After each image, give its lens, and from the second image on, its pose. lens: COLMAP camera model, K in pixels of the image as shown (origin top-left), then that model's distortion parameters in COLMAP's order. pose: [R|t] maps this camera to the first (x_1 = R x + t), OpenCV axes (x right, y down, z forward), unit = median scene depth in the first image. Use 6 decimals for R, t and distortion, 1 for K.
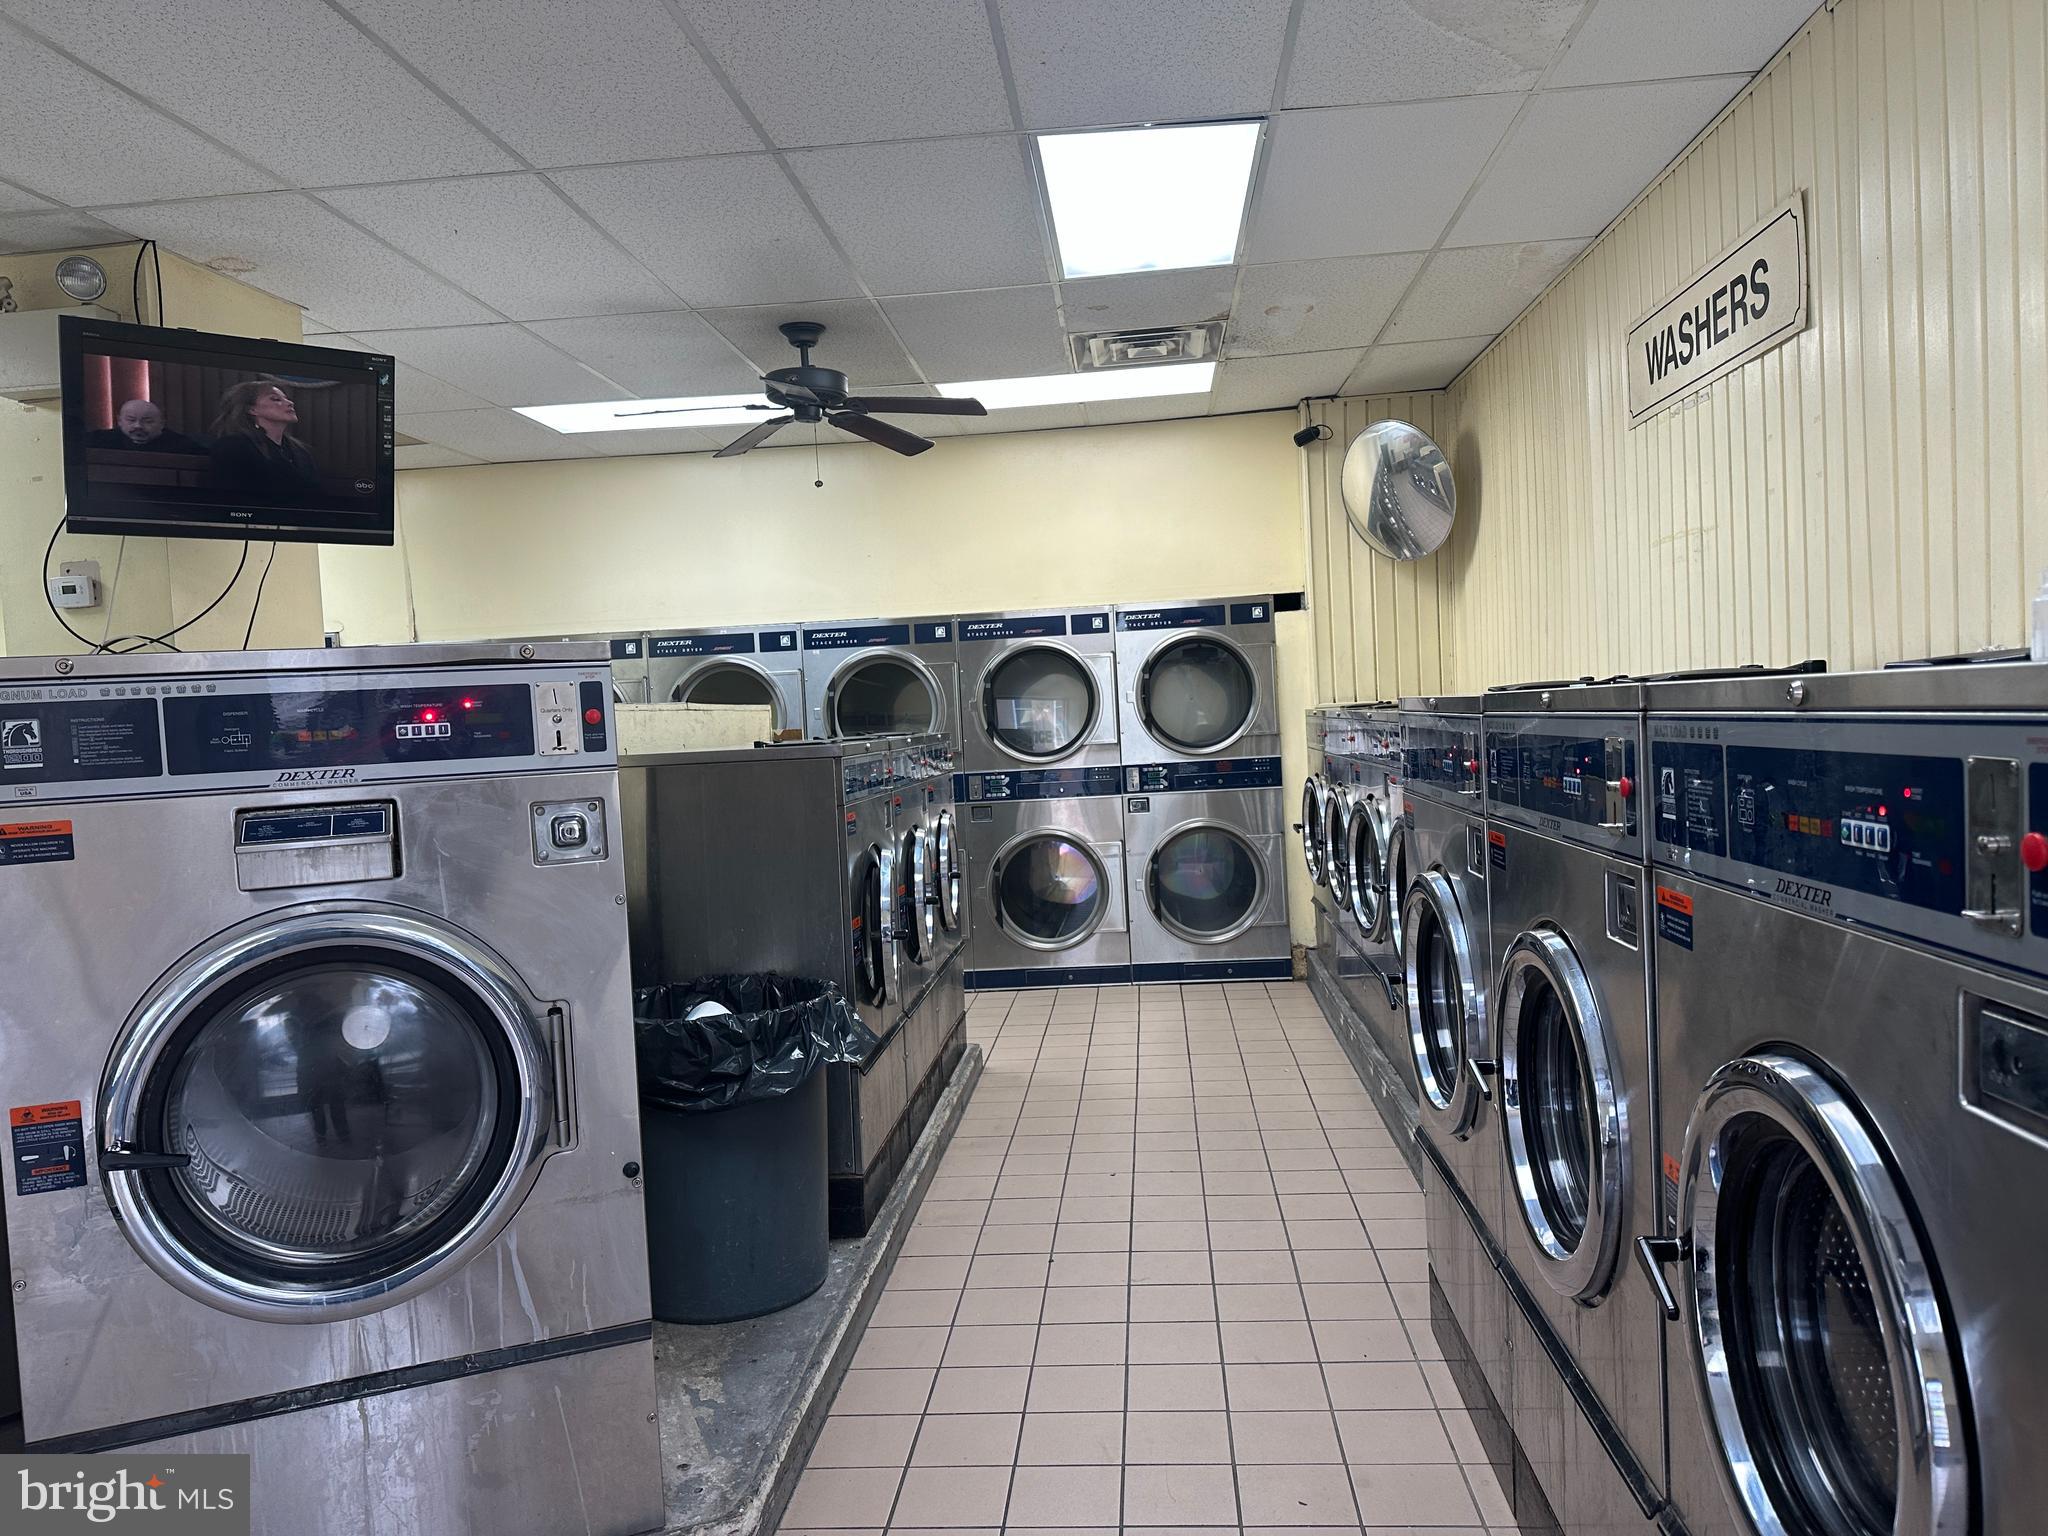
lens RADIAL K [[1401.8, 0, 1024.0], [0, 1401.8, 768.0], [0, 0, 1]] dist [0.181668, -0.251335]
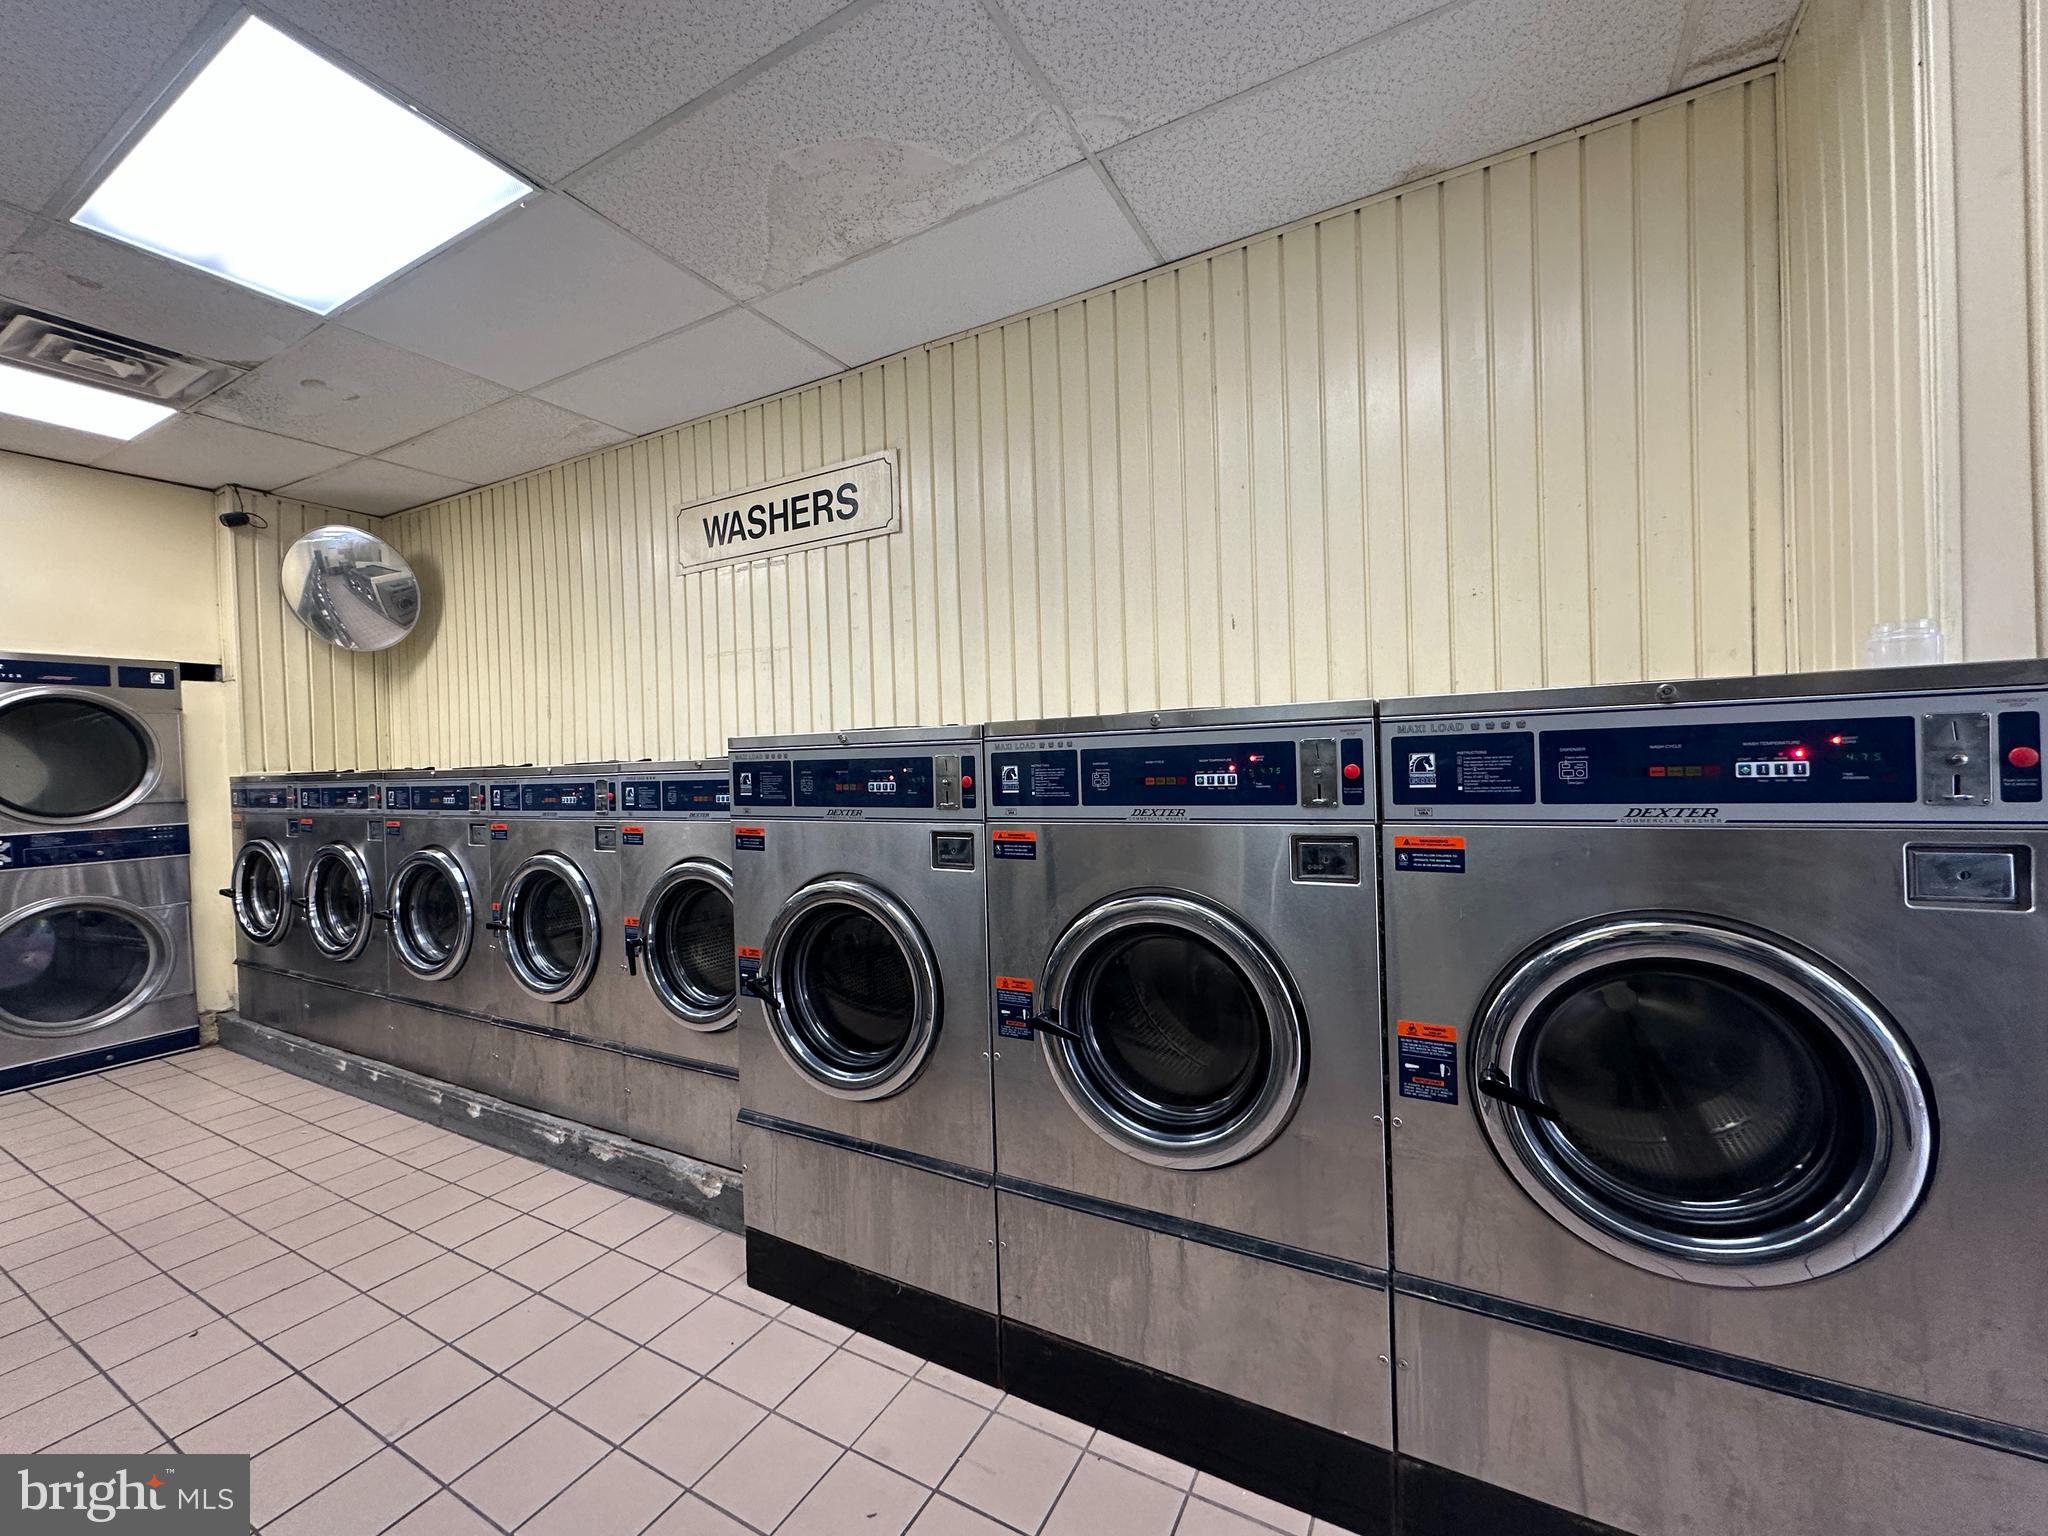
lens RADIAL K [[817.0, 0, 1024.0], [0, 817.0, 768.0], [0, 0, 1]] dist [-0.008431, -0.000272]
pose [[0.401911, 0.035442, 0.914992, -0.113773], [0.042451, 0.997455, -0.057283, 0.010715], [-0.914694, 0.061865, 0.399384, 0.244959]]
